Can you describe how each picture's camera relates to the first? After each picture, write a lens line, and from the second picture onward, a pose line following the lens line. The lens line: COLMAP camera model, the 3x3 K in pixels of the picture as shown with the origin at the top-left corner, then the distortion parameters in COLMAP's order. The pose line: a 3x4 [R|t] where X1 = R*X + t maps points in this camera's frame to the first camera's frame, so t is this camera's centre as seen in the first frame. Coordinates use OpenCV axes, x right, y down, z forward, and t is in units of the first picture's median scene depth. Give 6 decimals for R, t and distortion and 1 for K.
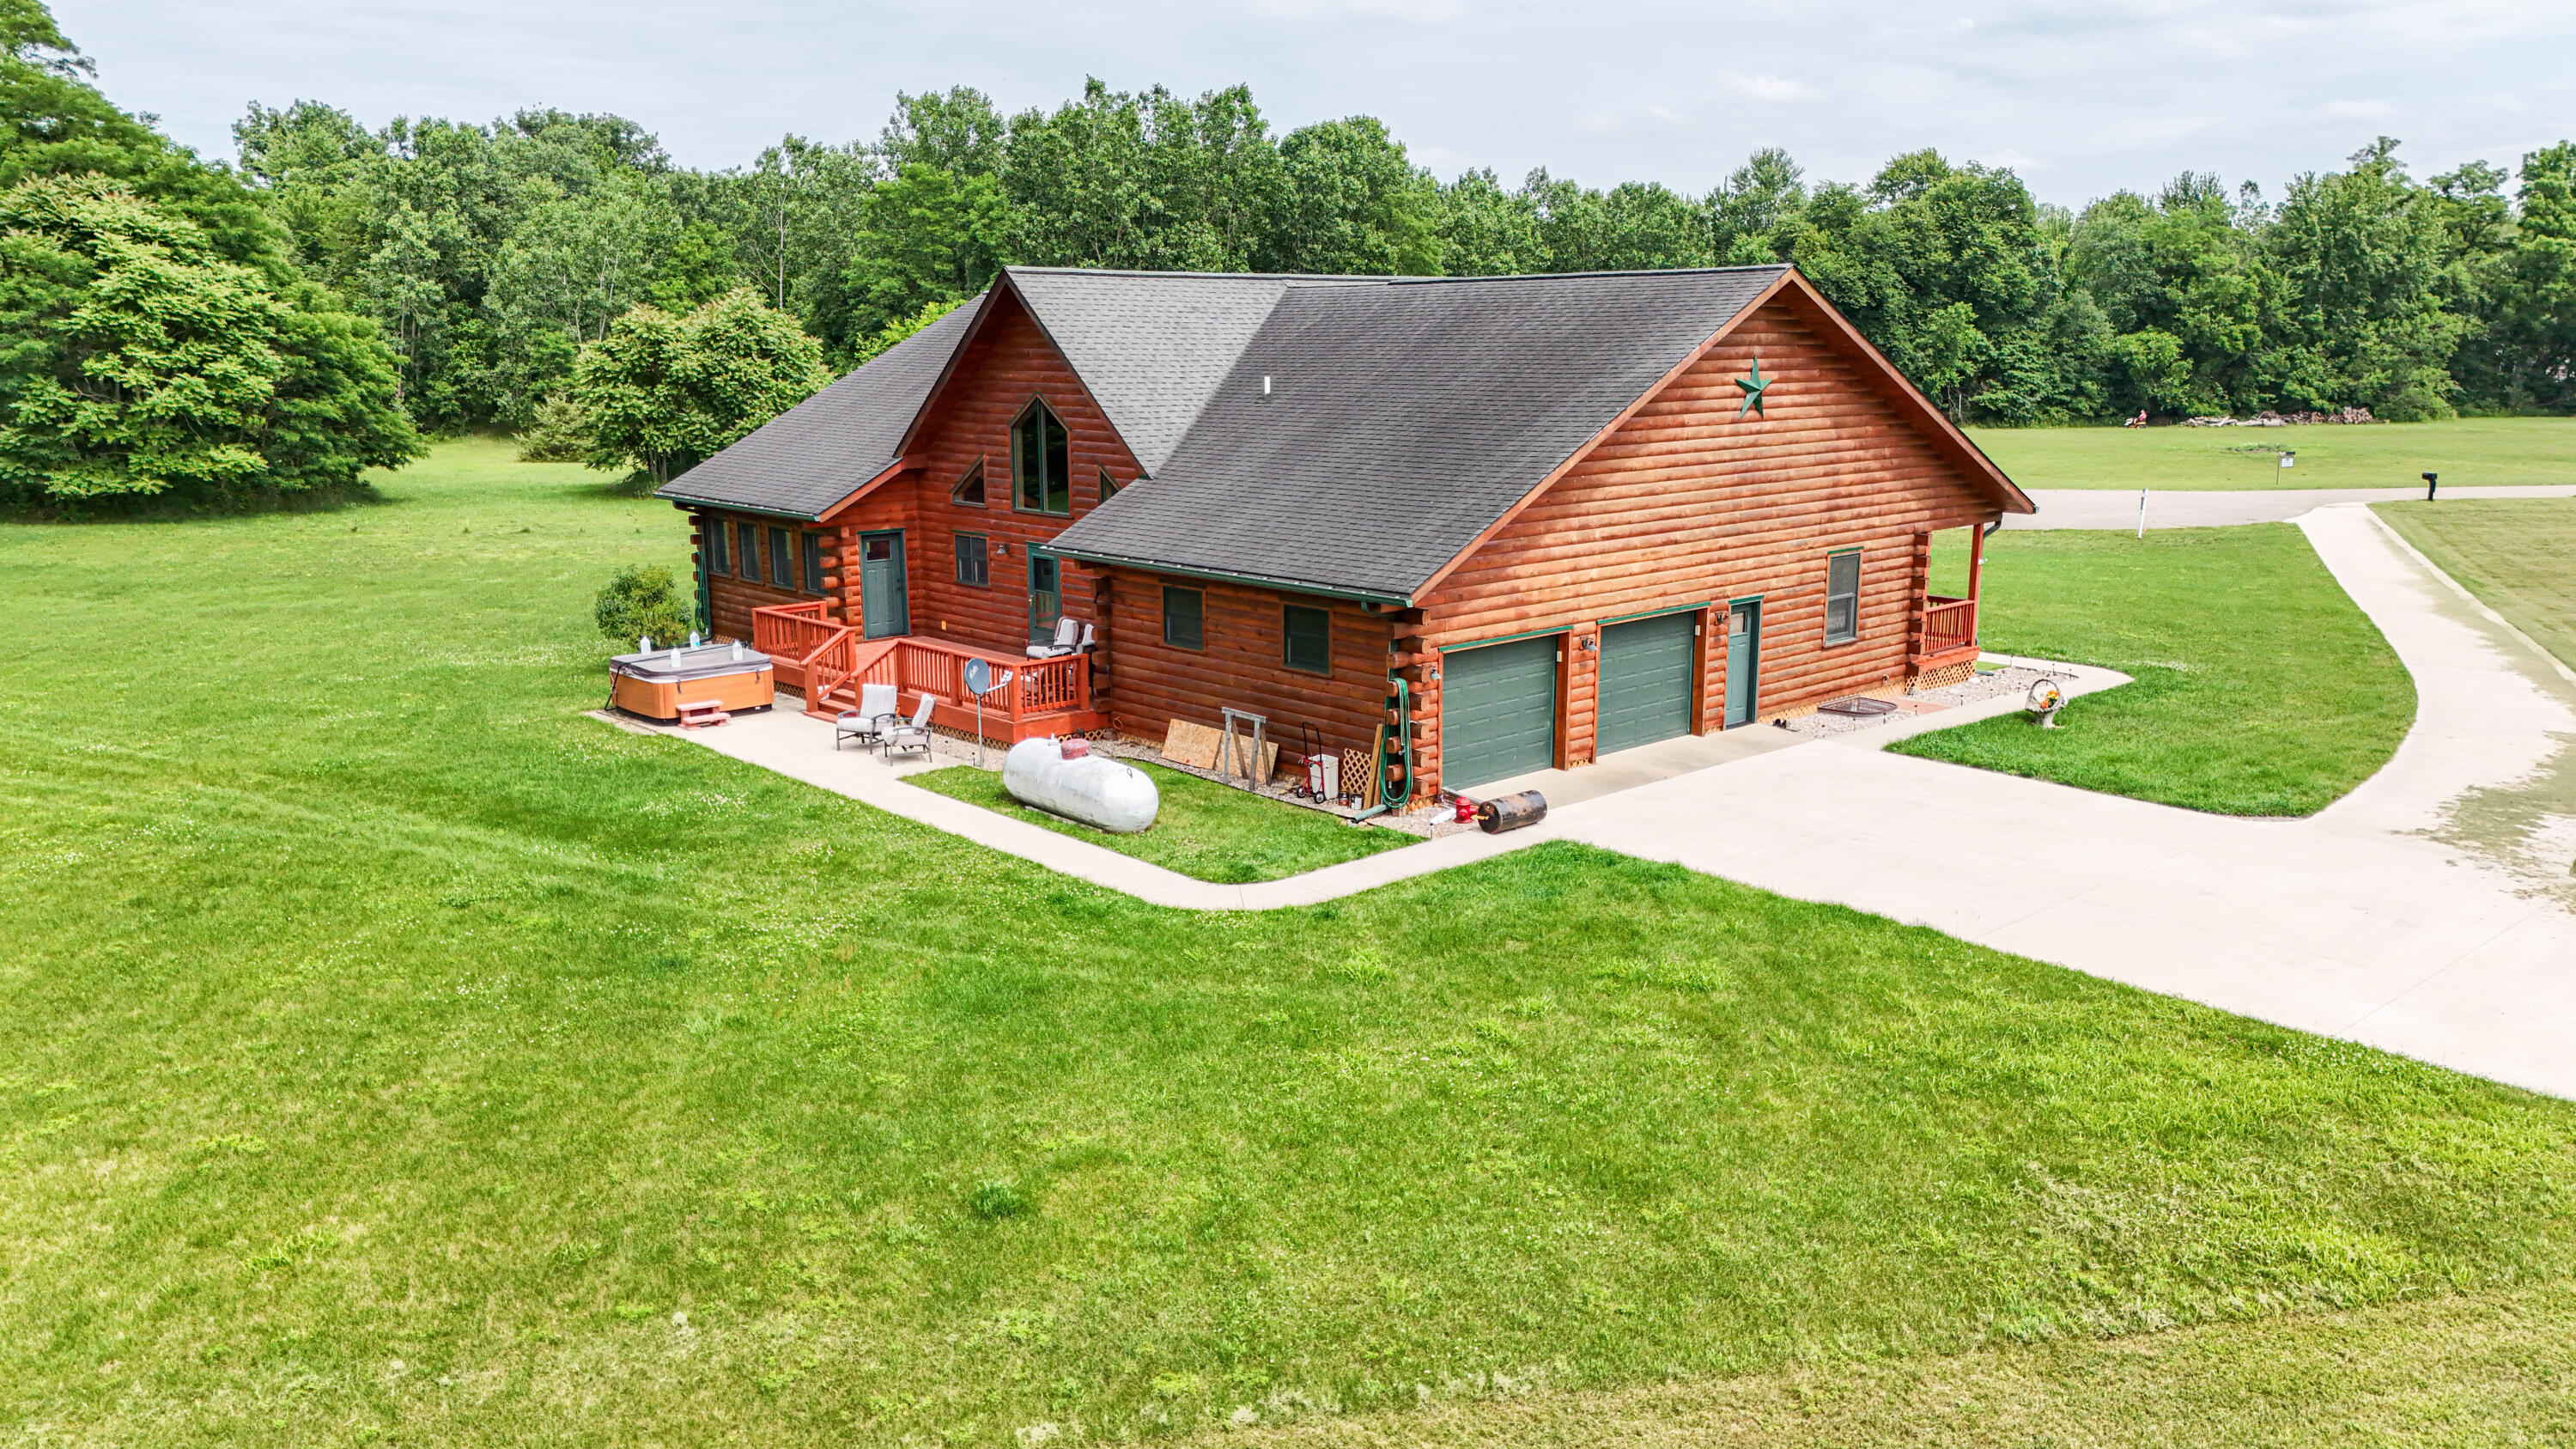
lens RADIAL K [[1883.8, 0, 1295.4], [0, 1883.8, 721.8], [0, 0, 1]] dist [0.077214, -0.072764]
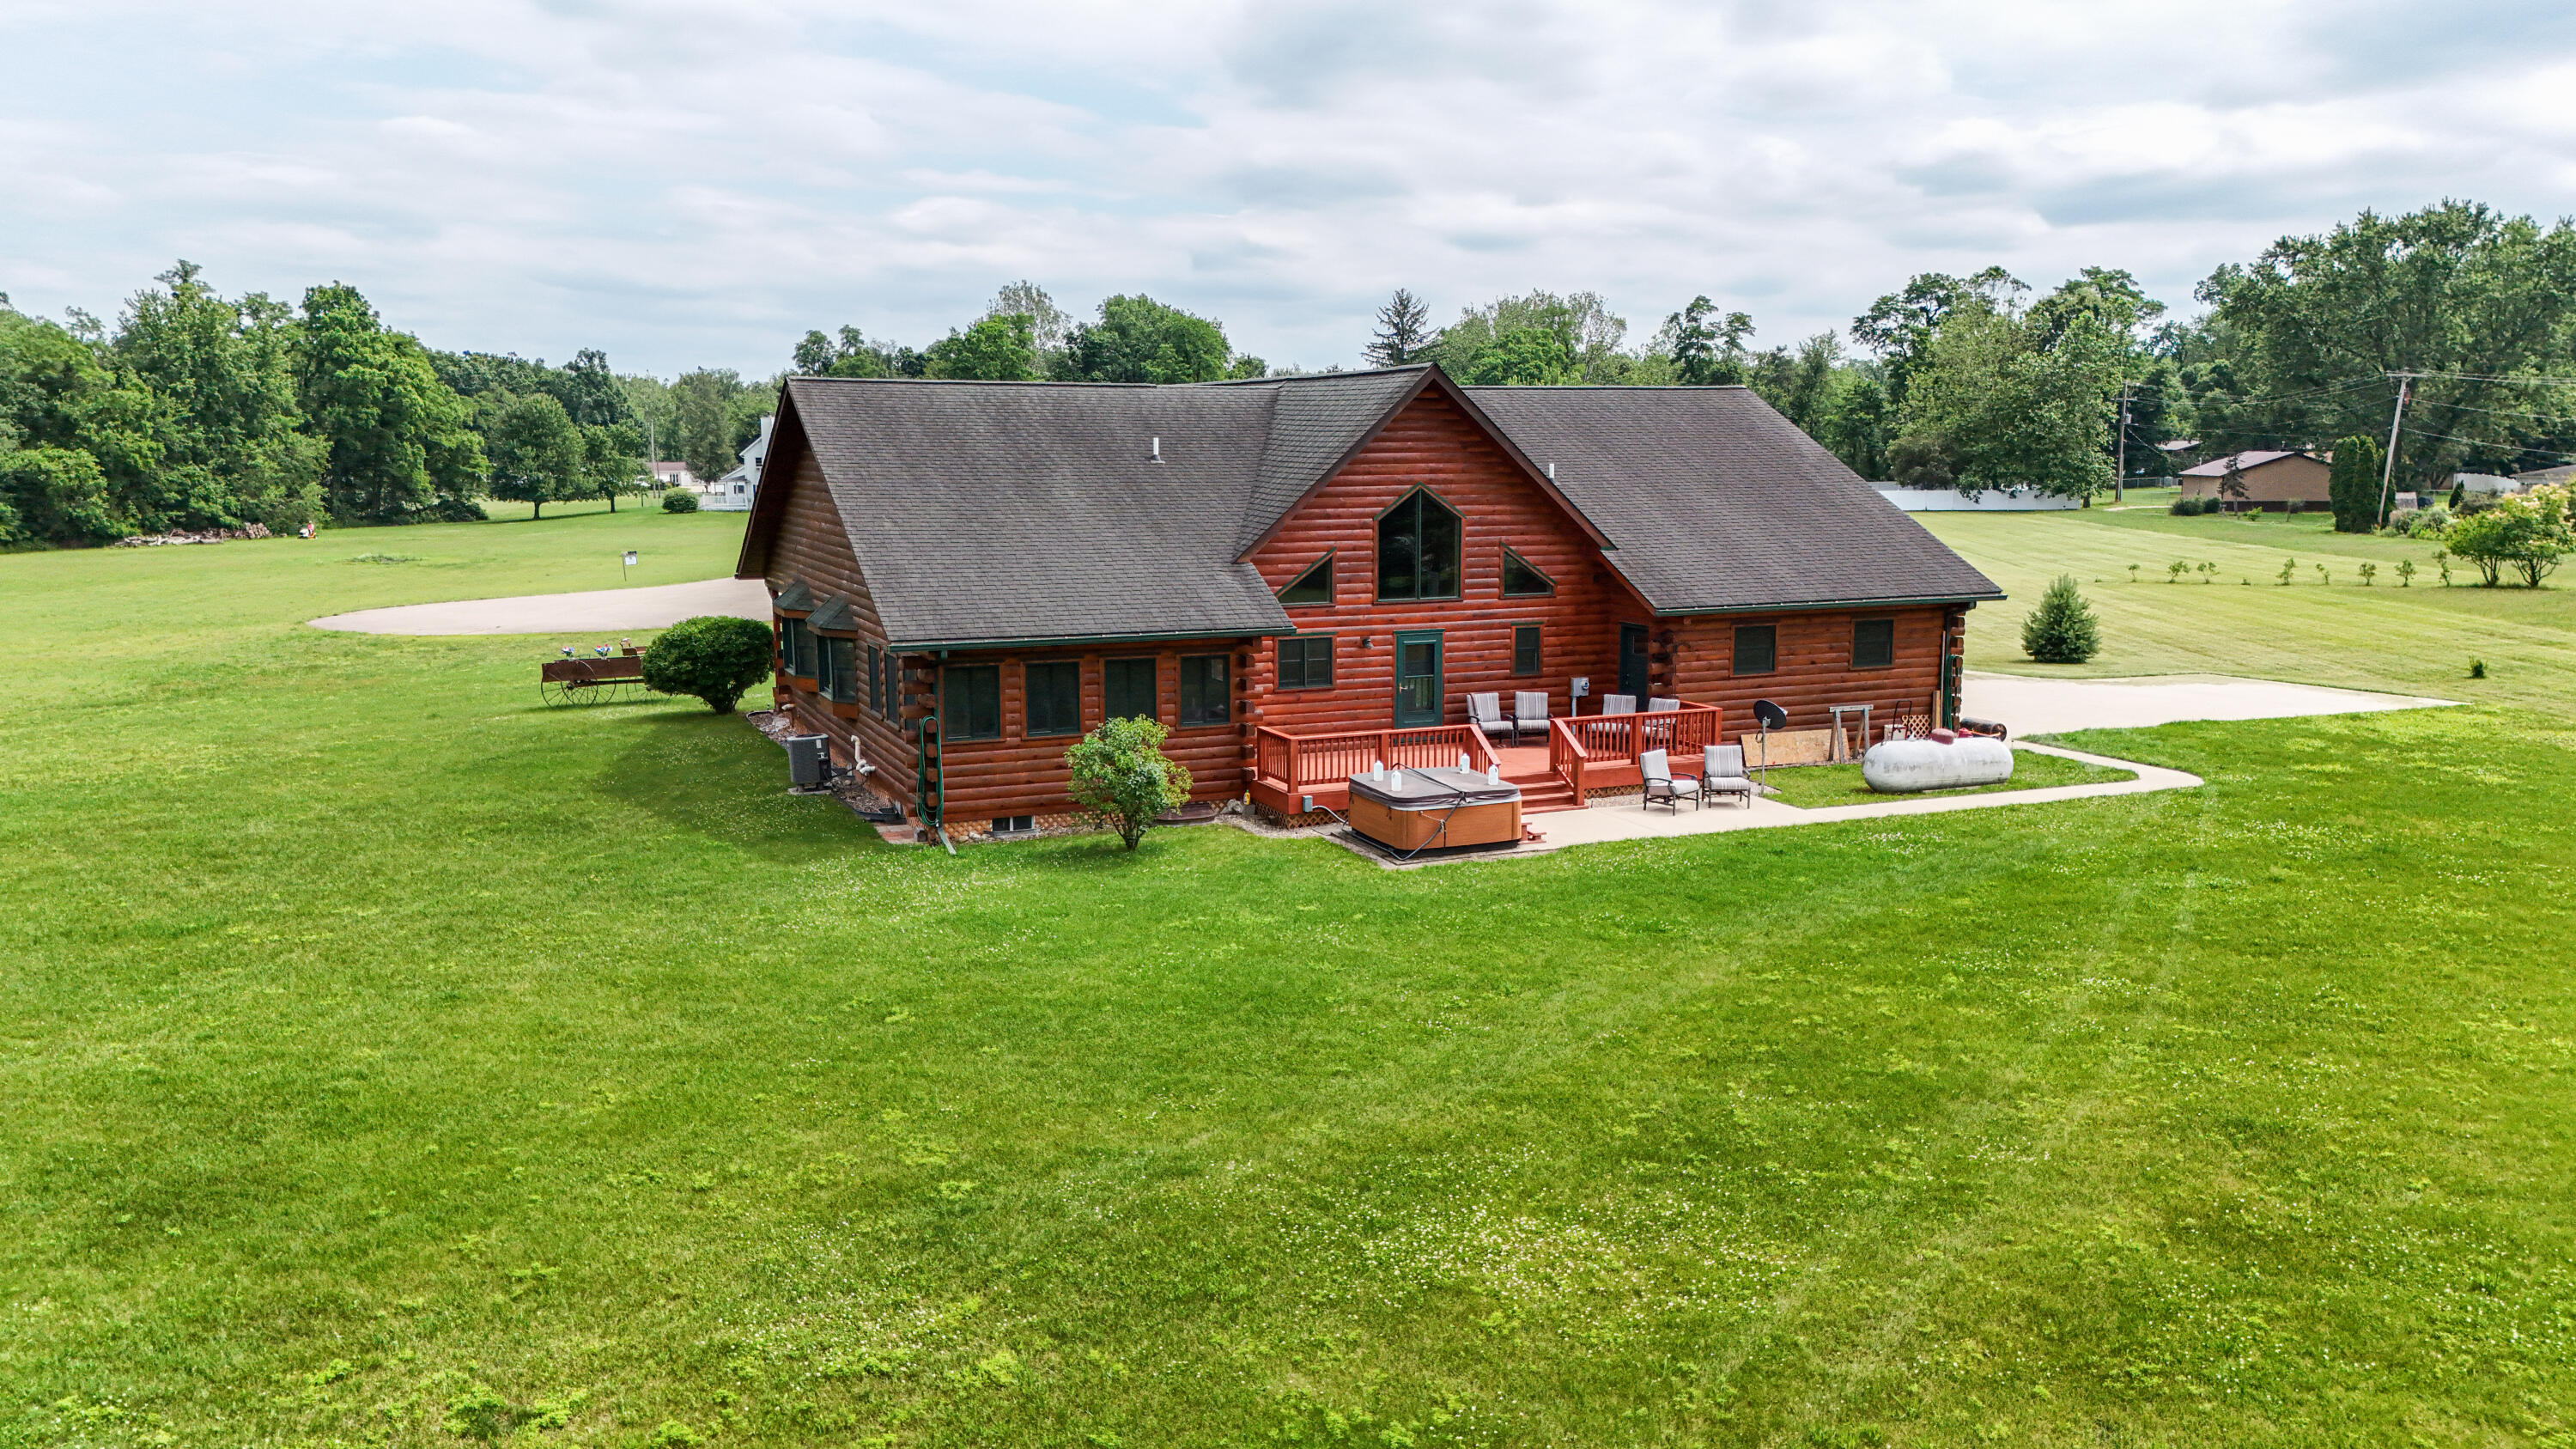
lens RADIAL K [[1883.8, 0, 1287.5], [0, 1883.8, 715.8], [0, 0, 1]] dist [0.077214, -0.072764]
pose [[0.331656, -0.132427, 0.934060, -1.169042], [0.193705, 0.978562, 0.069957, -0.140227], [-0.923300, 0.157730, 0.350198, 0.748563]]
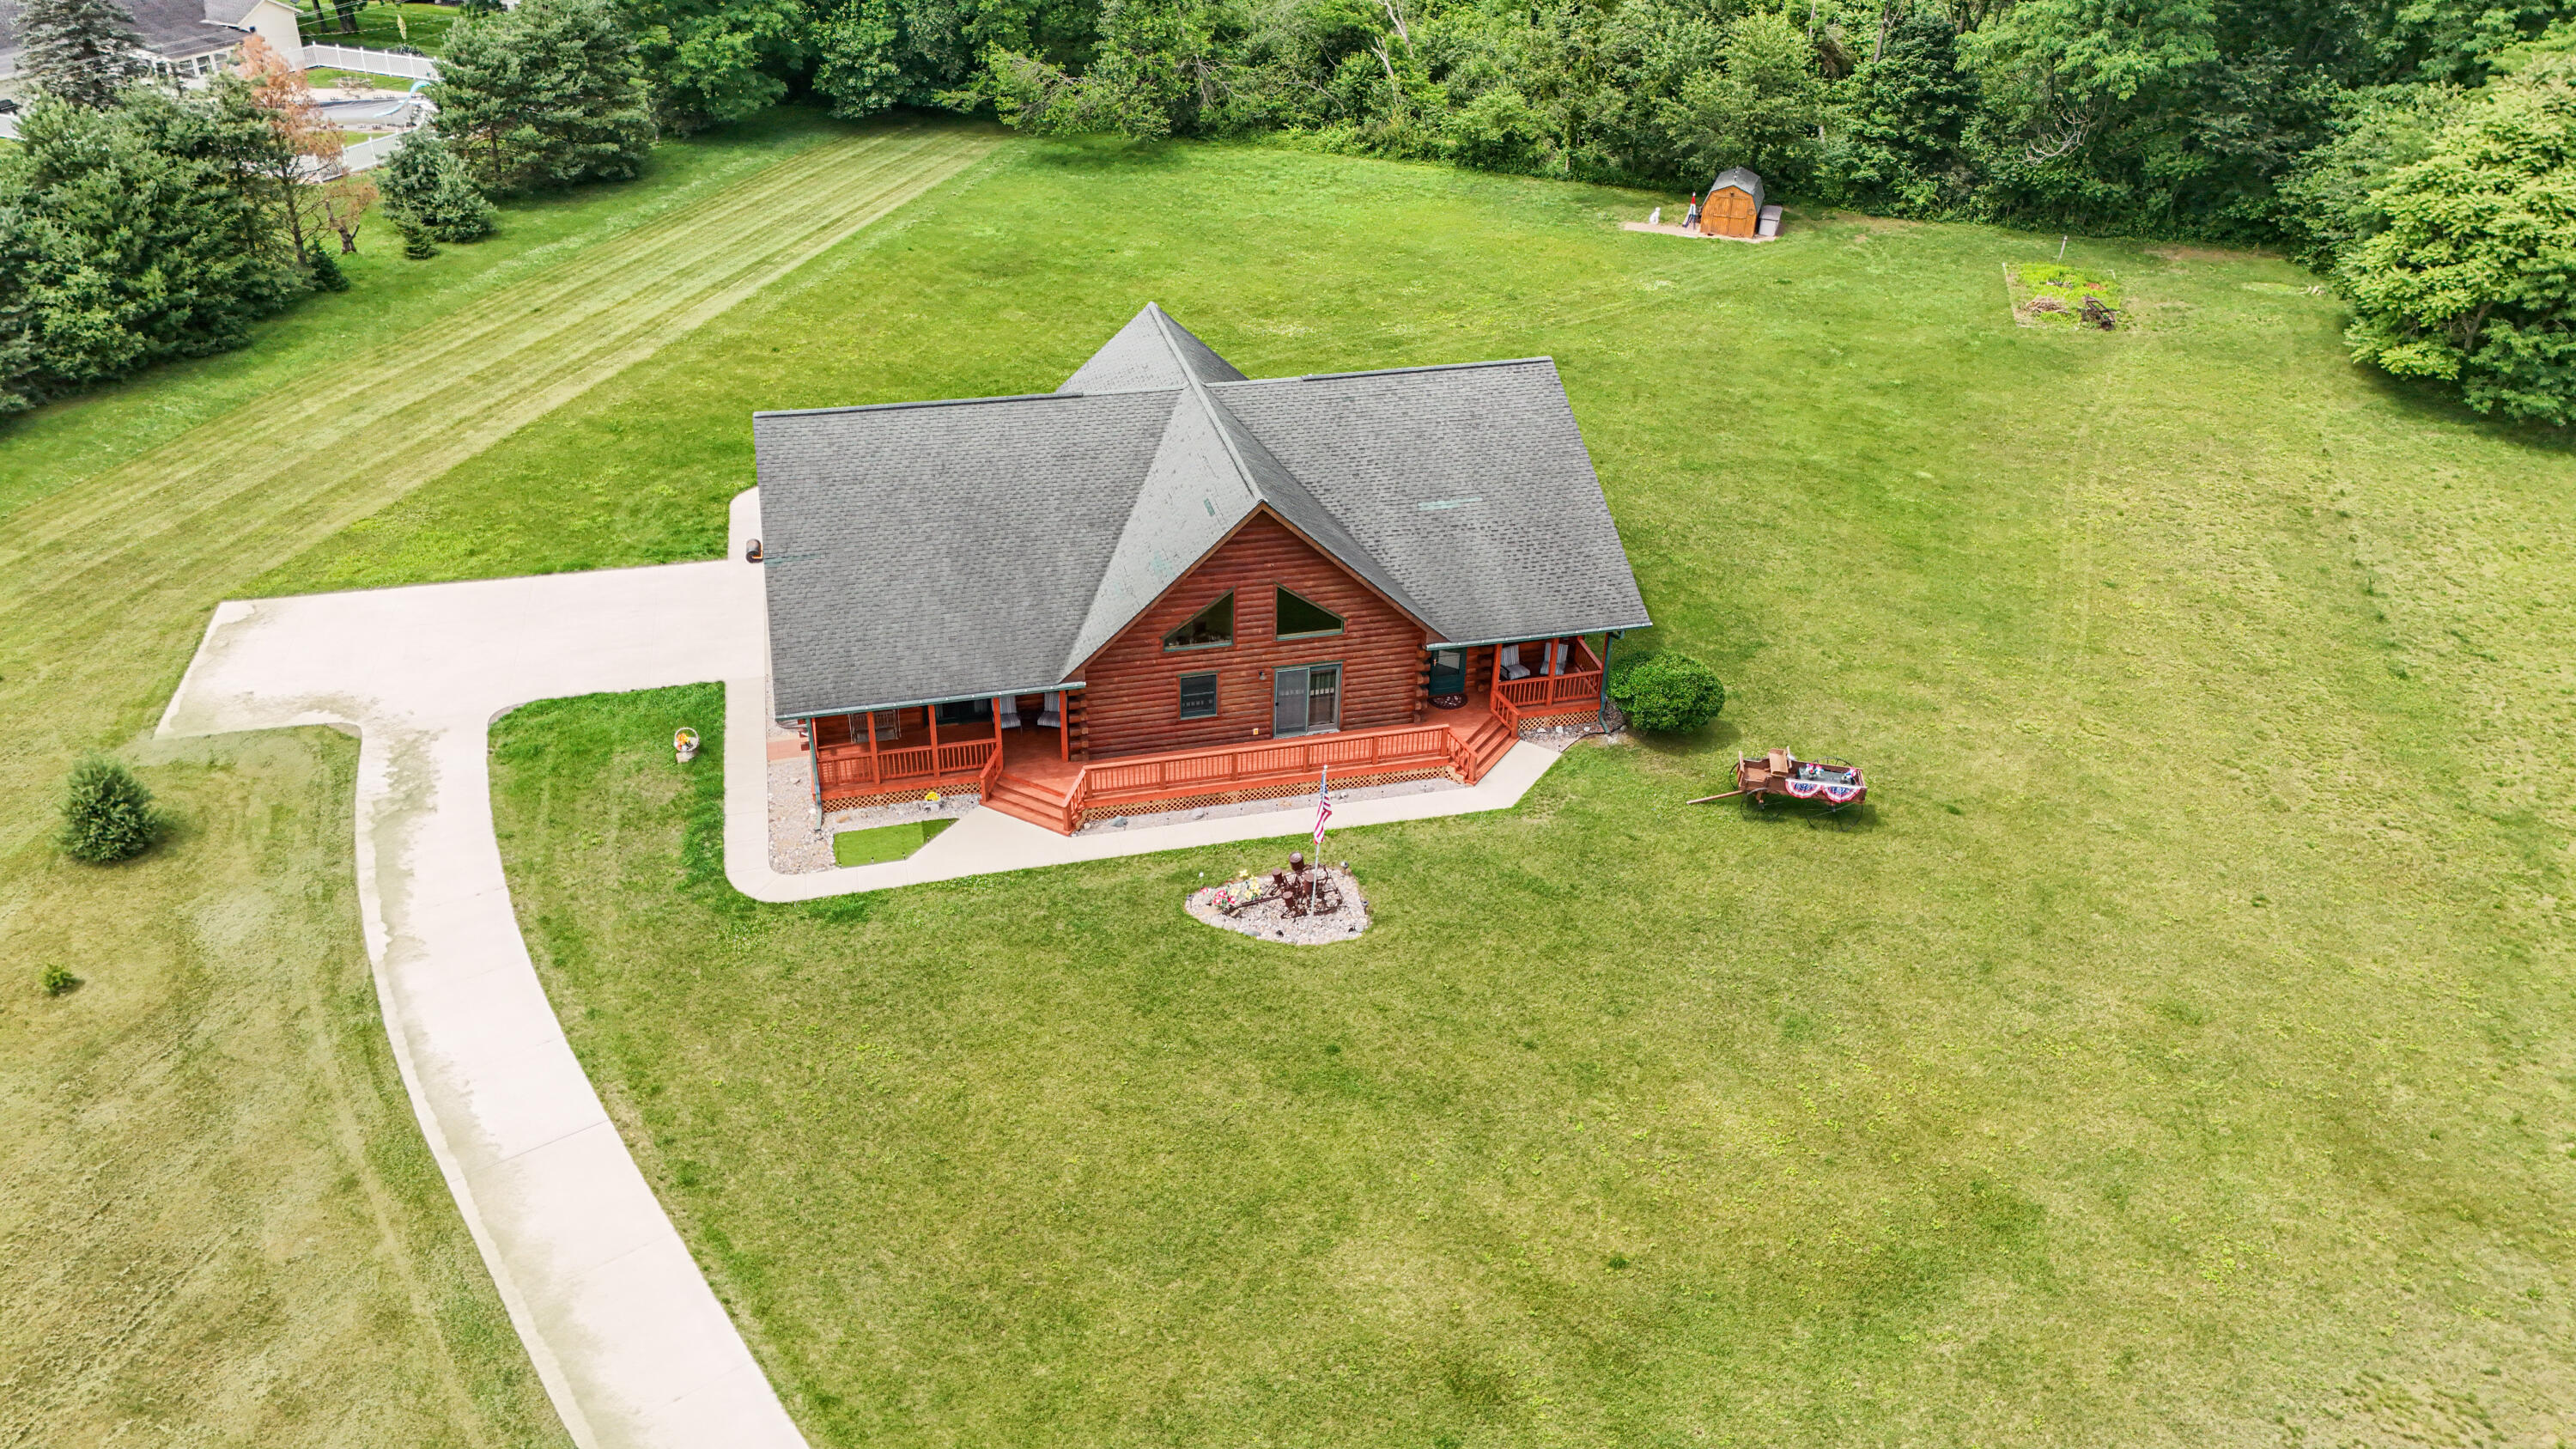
lens RADIAL K [[1883.8, 0, 1285.1], [0, 1883.8, 703.0], [0, 0, 1]] dist [0.077214, -0.072764]
pose [[-0.486392, 0.435595, -0.757417, 1.257016], [-0.188658, 0.794061, 0.577820, -0.973612], [0.853130, 0.423939, -0.304046, 1.793110]]
